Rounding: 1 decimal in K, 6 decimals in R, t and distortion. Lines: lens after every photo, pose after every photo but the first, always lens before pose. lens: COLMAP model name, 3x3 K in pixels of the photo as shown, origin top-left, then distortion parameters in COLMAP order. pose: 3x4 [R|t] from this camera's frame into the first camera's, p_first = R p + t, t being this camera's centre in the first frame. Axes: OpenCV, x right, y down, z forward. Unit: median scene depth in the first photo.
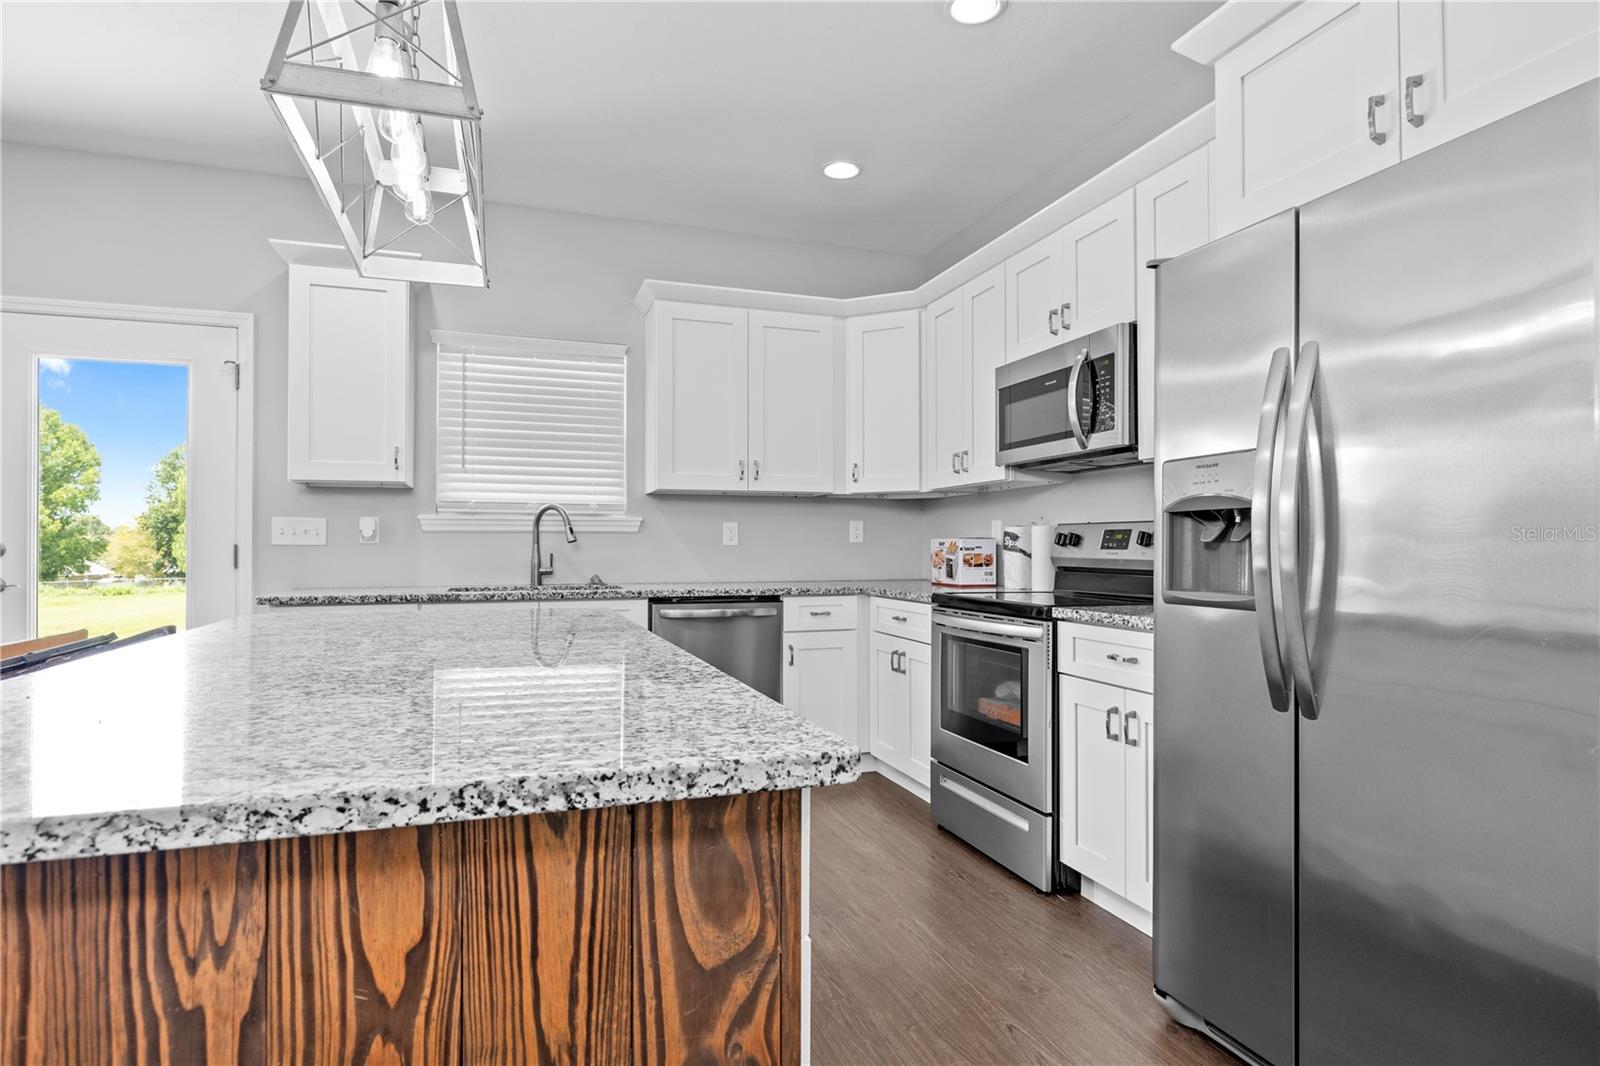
lens RADIAL K [[855.5, 0, 800.5], [0, 855.5, 537.6], [0, 0, 1]] dist [0.001011, -0.000011]
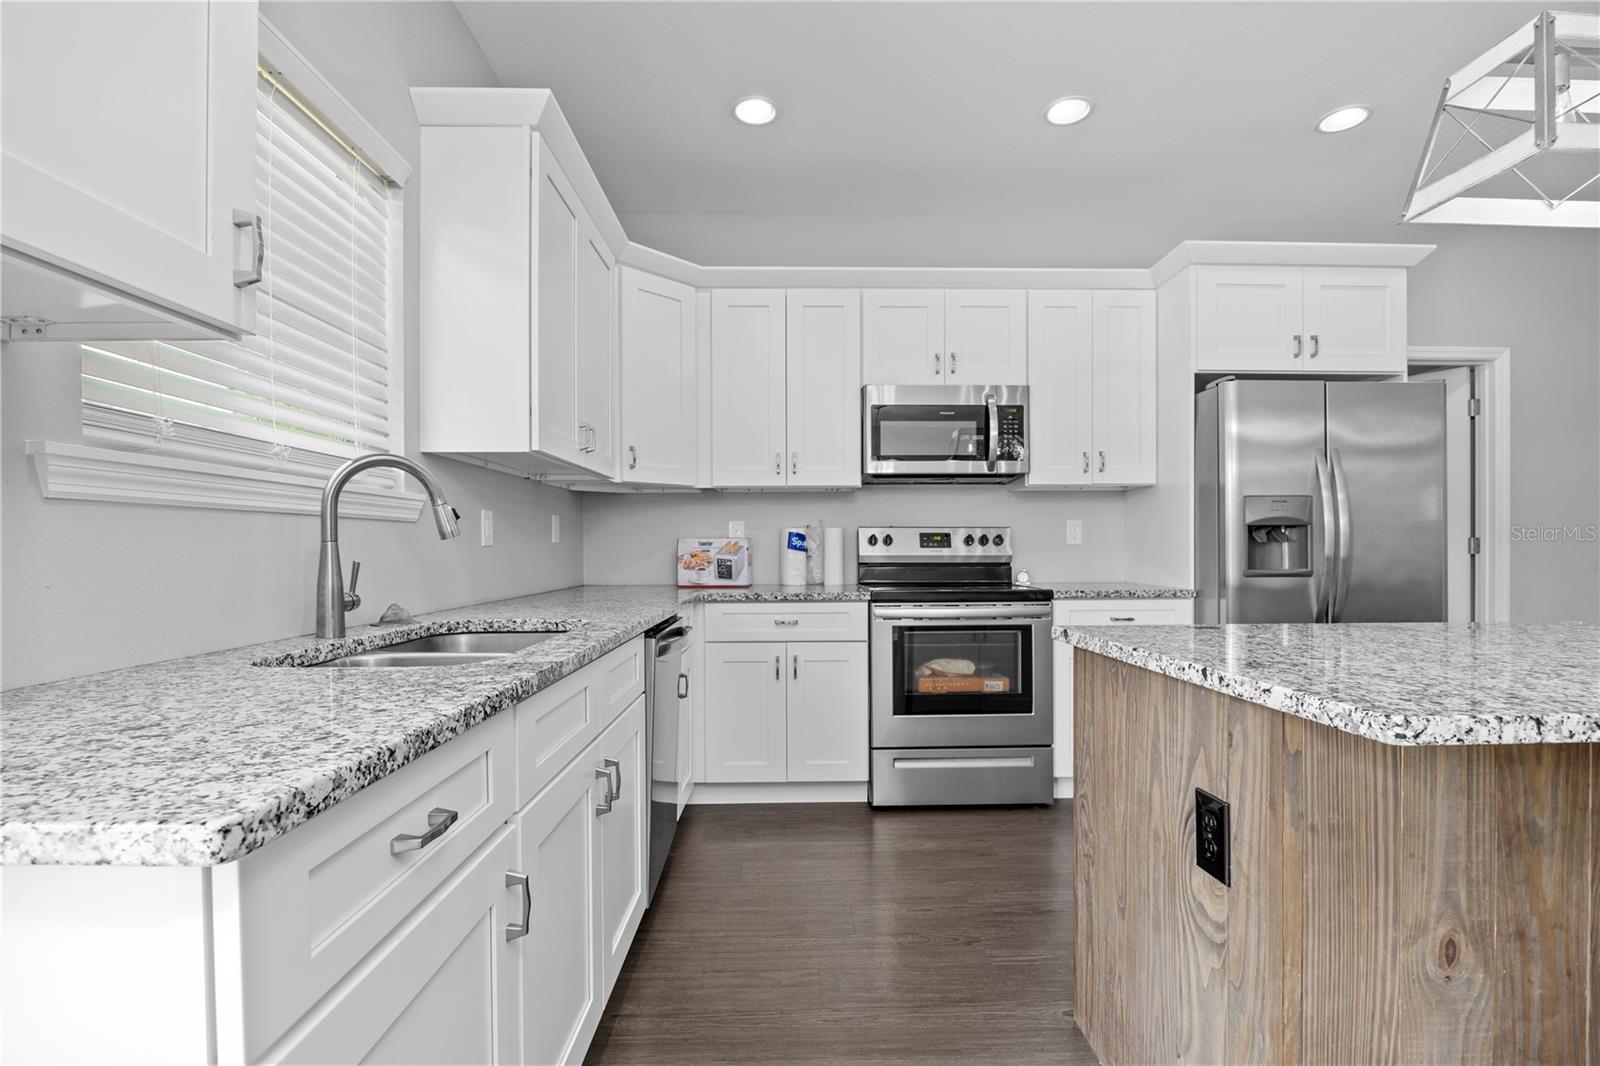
lens RADIAL K [[776.4, 0, 803.4], [0, 776.4, 546.8], [0, 0, 1]] dist [-0.001124, -0.000326]
pose [[0.309713, -0.001704, 0.950829, -0.799767], [-0.007318, 0.999965, 0.004176, 0.008384], [-0.950802, -0.008251, 0.309689, 0.809947]]
